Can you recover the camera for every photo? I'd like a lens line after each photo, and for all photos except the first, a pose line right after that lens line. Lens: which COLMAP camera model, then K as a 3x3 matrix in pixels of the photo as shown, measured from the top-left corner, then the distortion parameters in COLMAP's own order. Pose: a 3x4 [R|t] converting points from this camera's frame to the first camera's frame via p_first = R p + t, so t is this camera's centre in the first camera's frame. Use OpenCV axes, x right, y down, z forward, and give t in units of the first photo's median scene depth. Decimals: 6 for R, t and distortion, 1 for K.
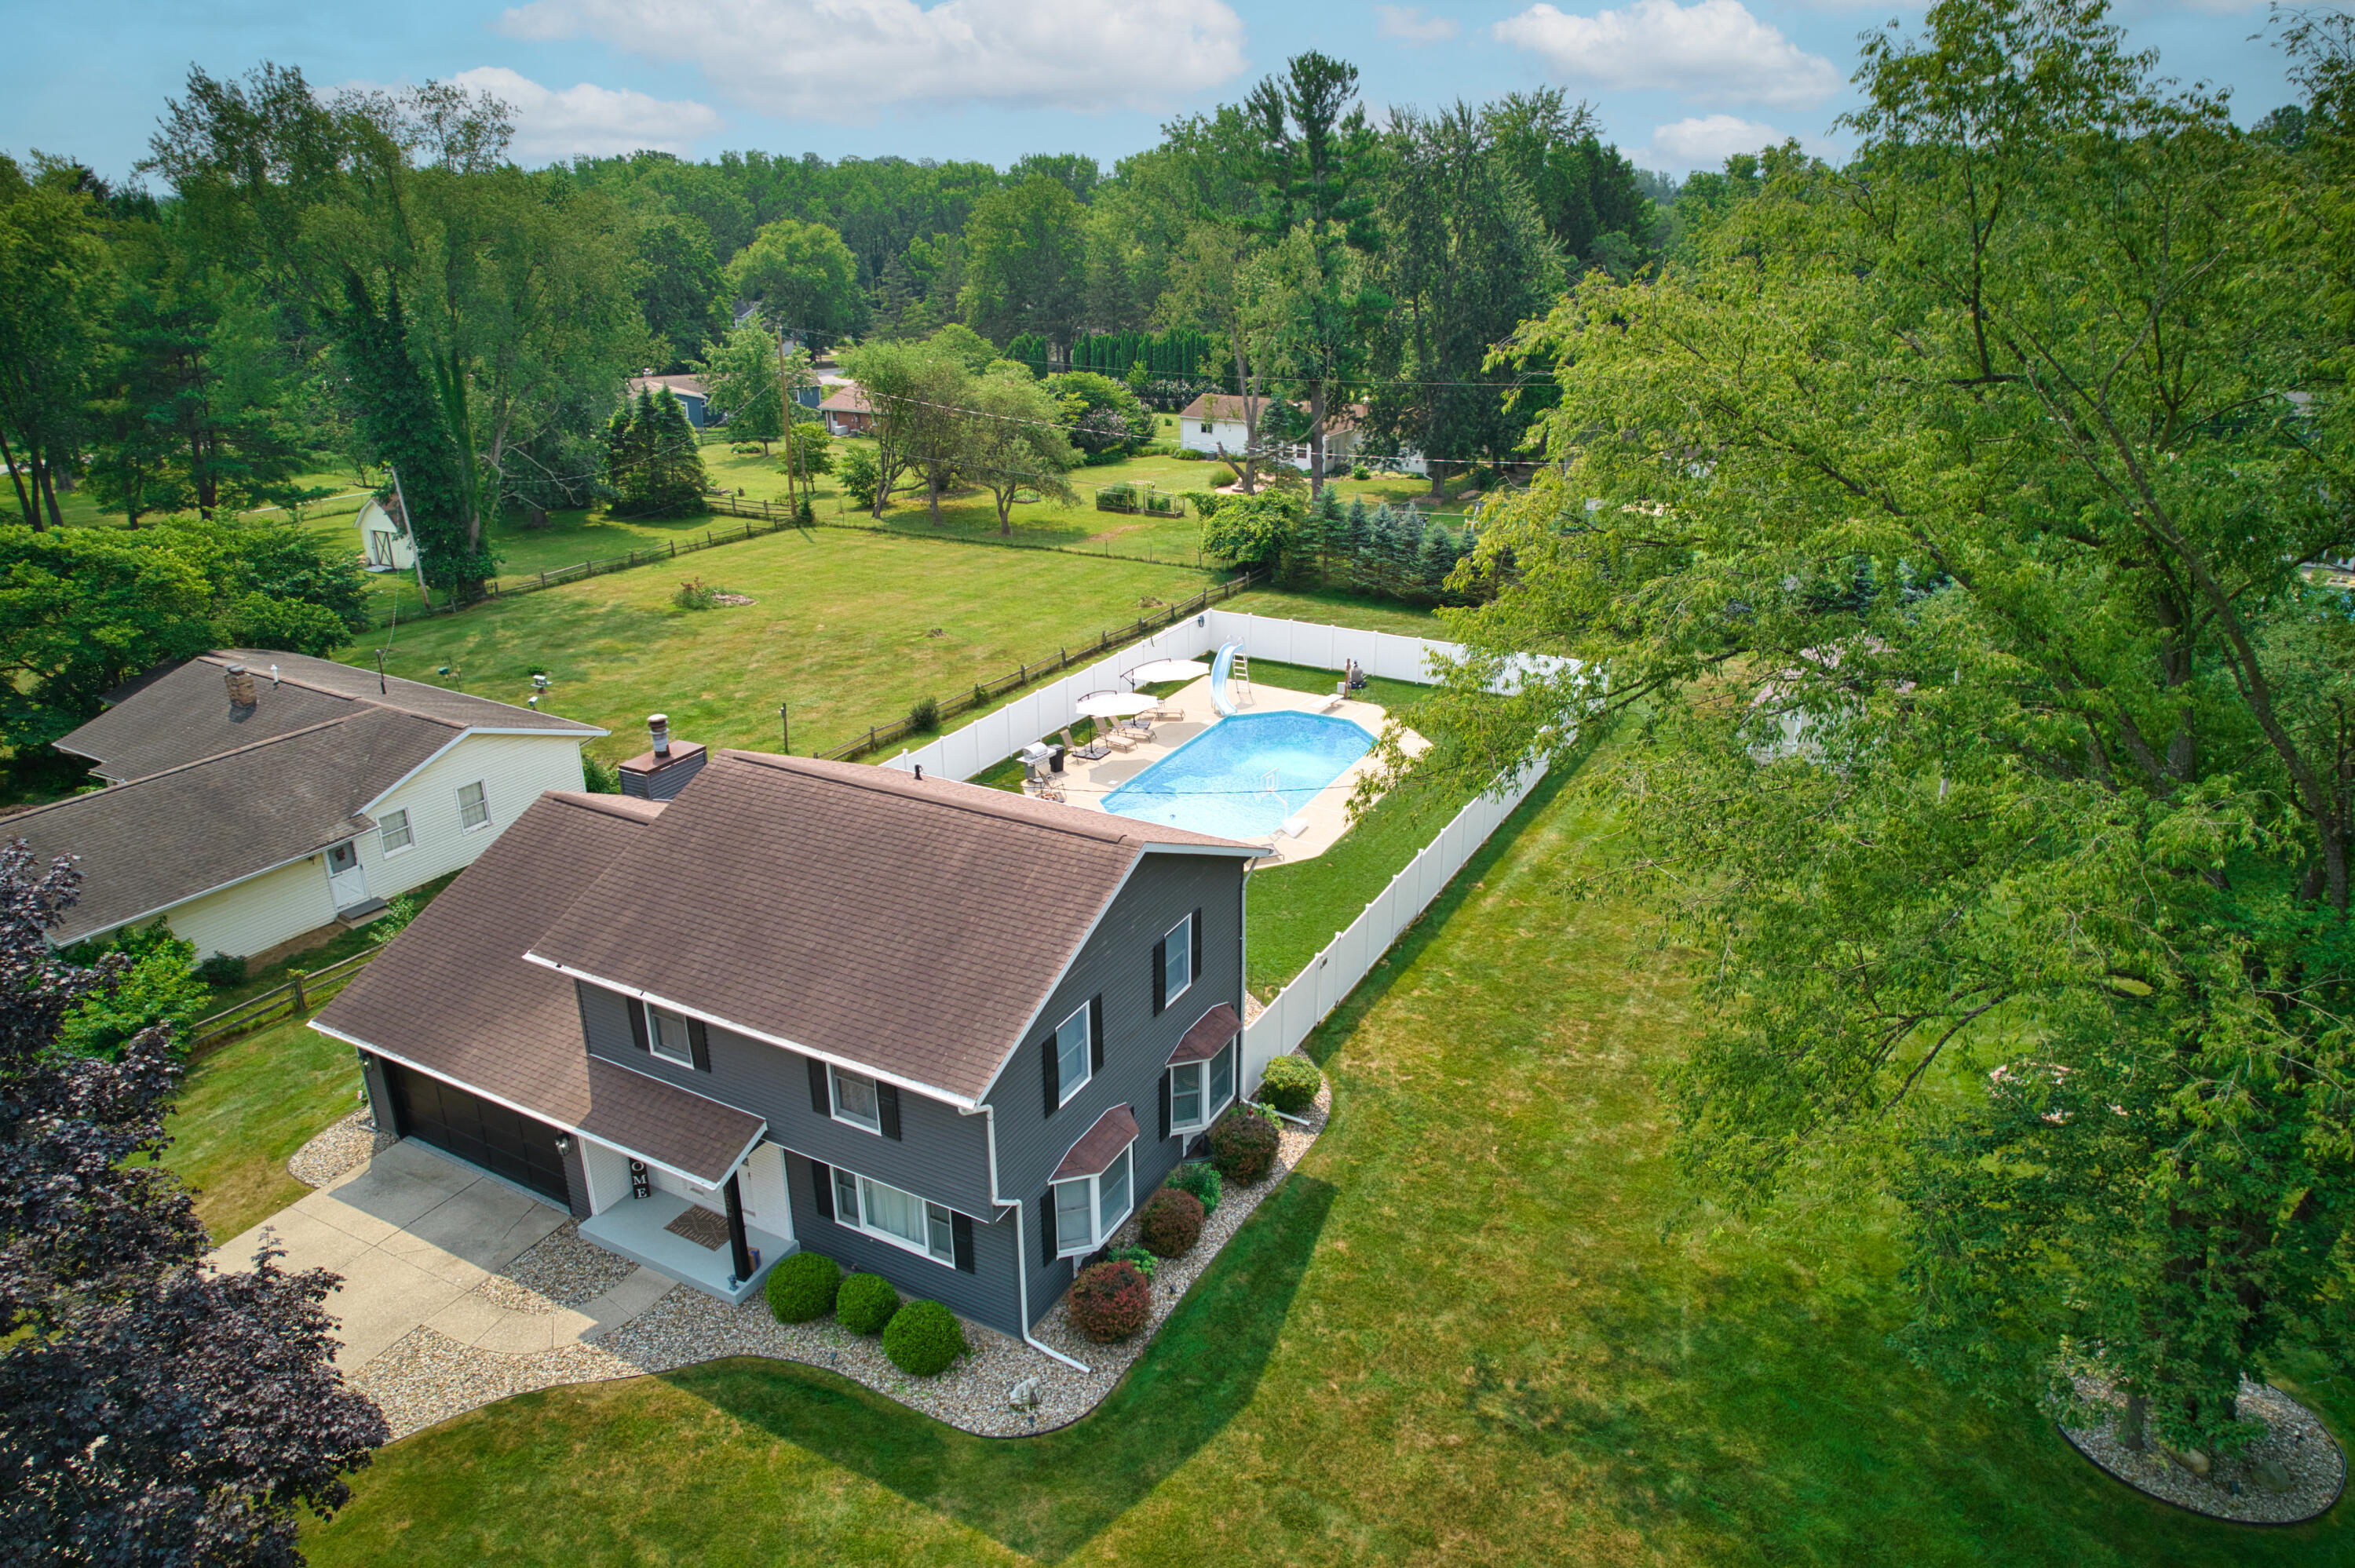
lens RADIAL K [[1488.7, 0, 1177.5], [0, 1488.7, 784.0], [0, 0, 1]] dist [-0.041623, 0.000073]
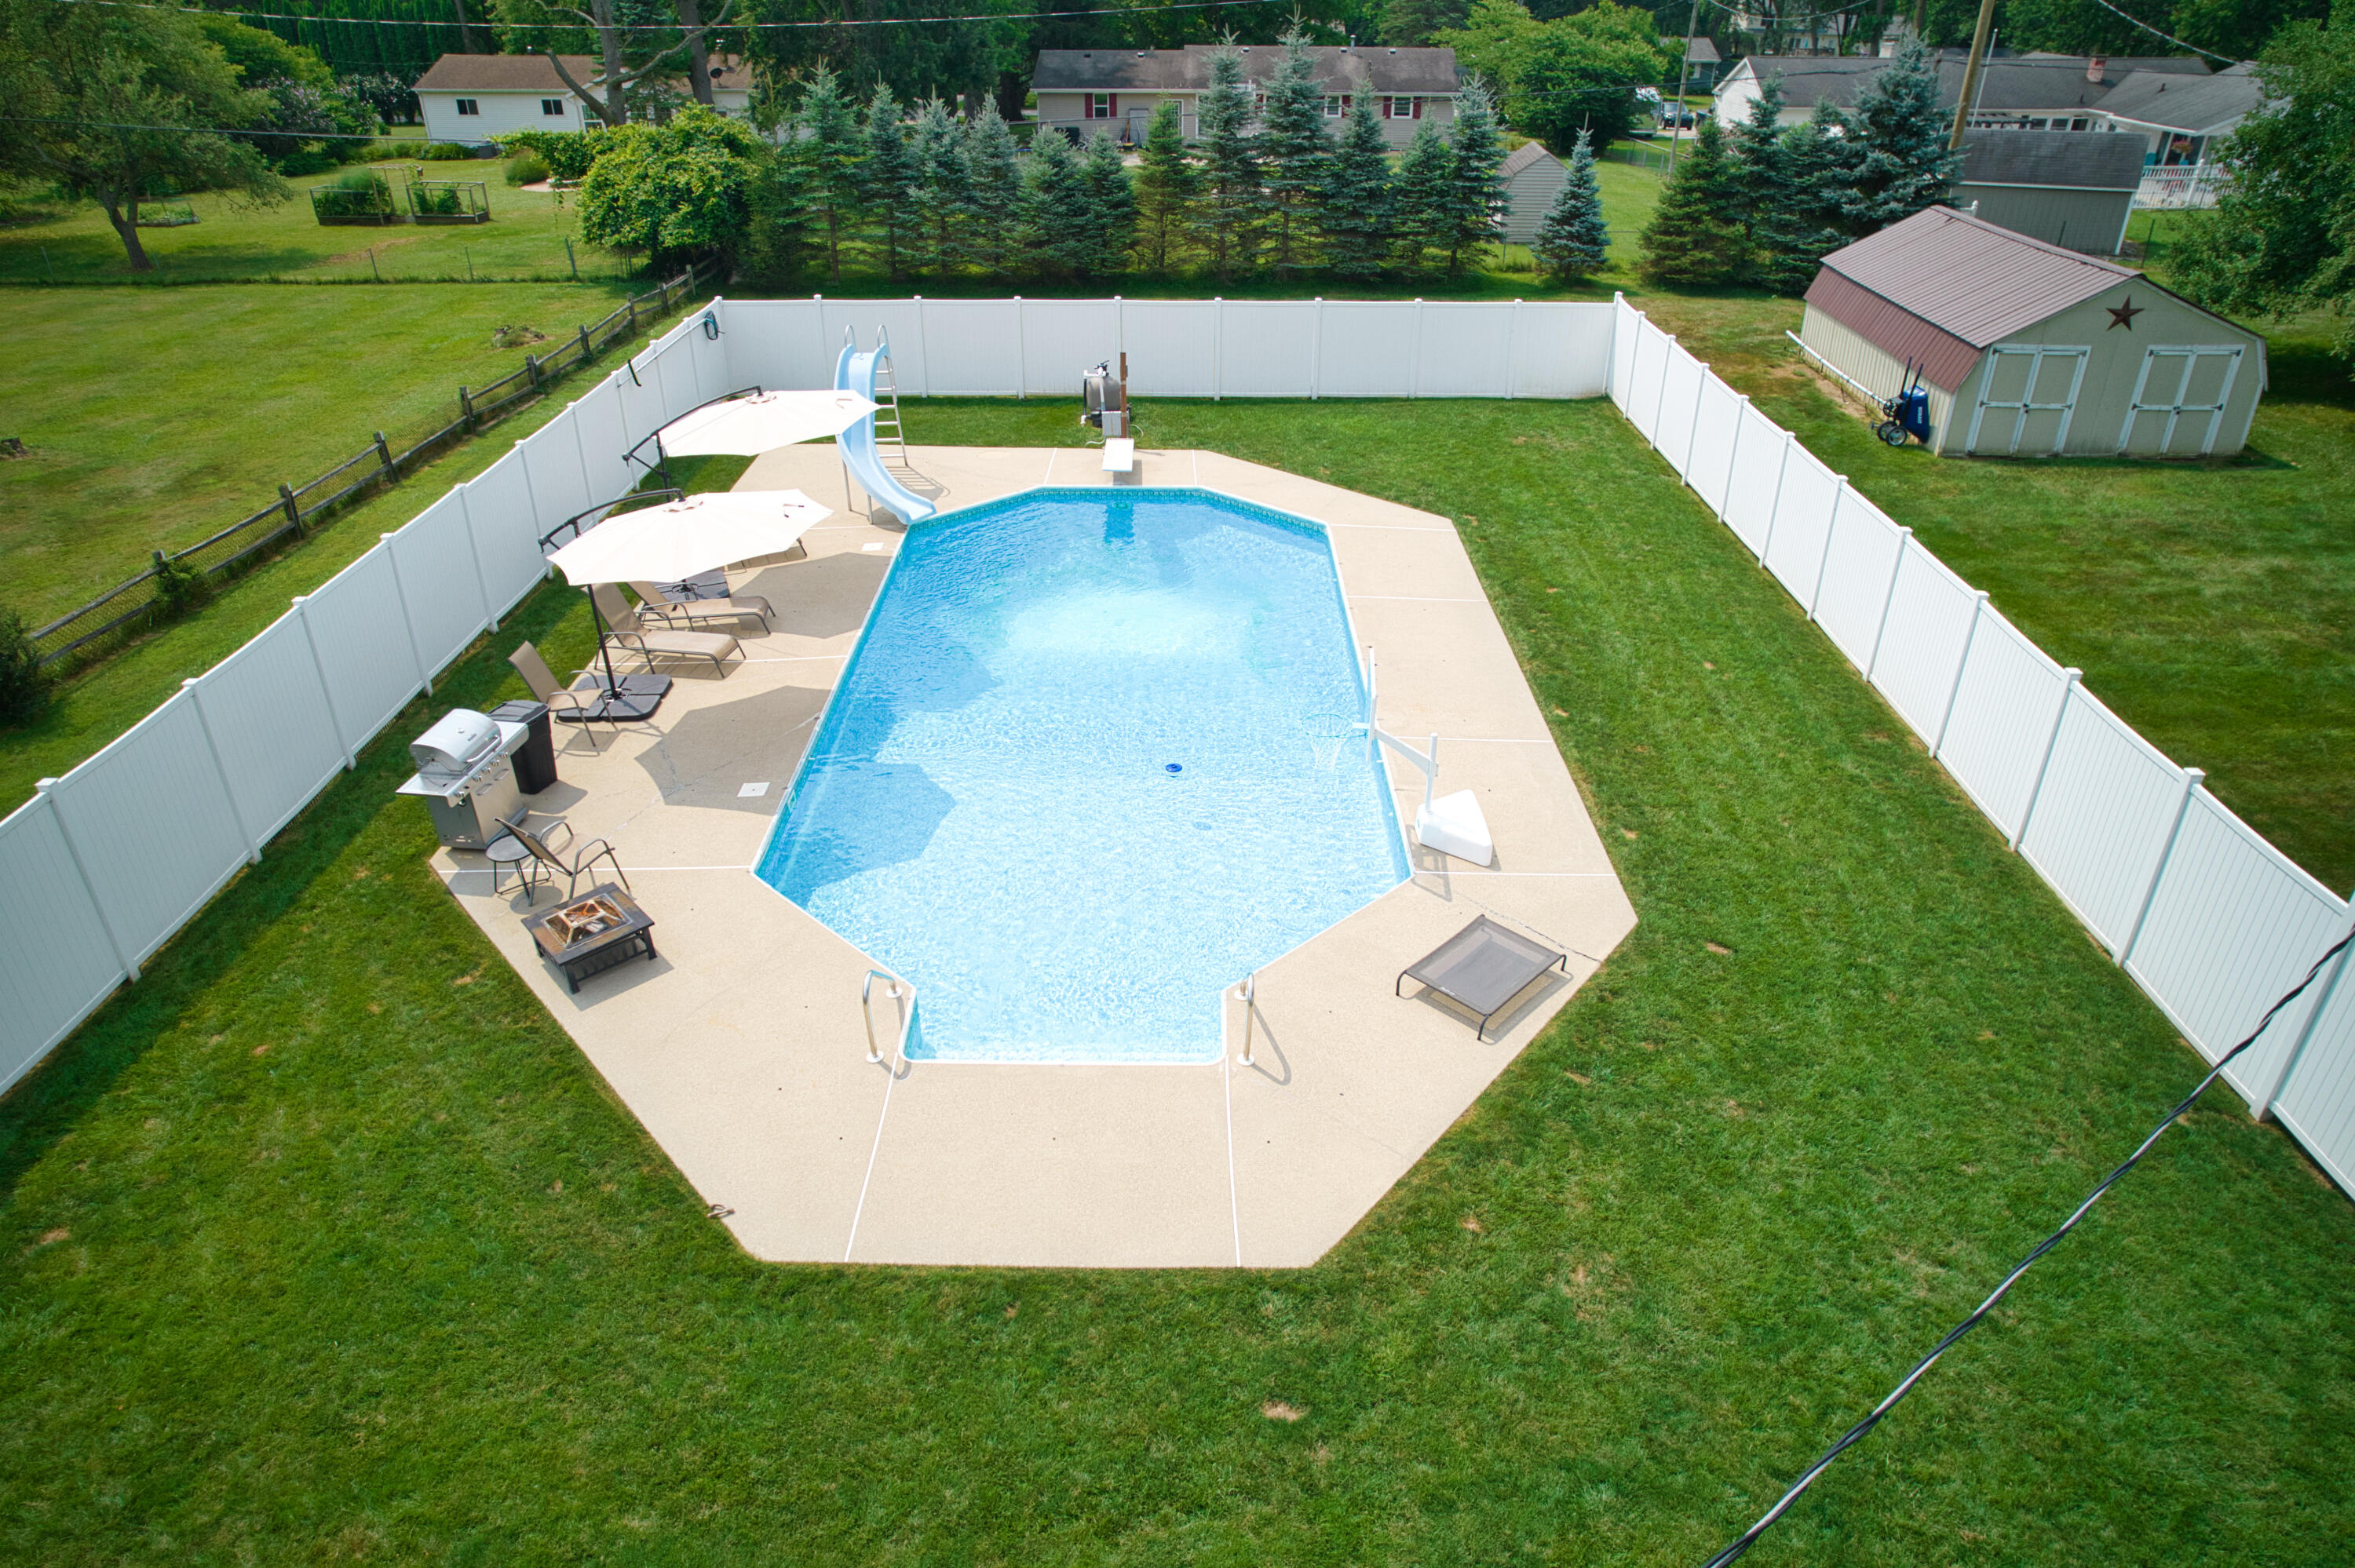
lens RADIAL K [[1499.5, 0, 1177.5], [0, 1499.5, 784.0], [0, 0, 1]] dist [-0.071675, 0.070816]
pose [[0.882621, -0.228579, 0.410769, -0.080597], [0.169850, 0.969855, 0.174734, -0.035924], [-0.438327, -0.084455, 0.894839, 0.603776]]
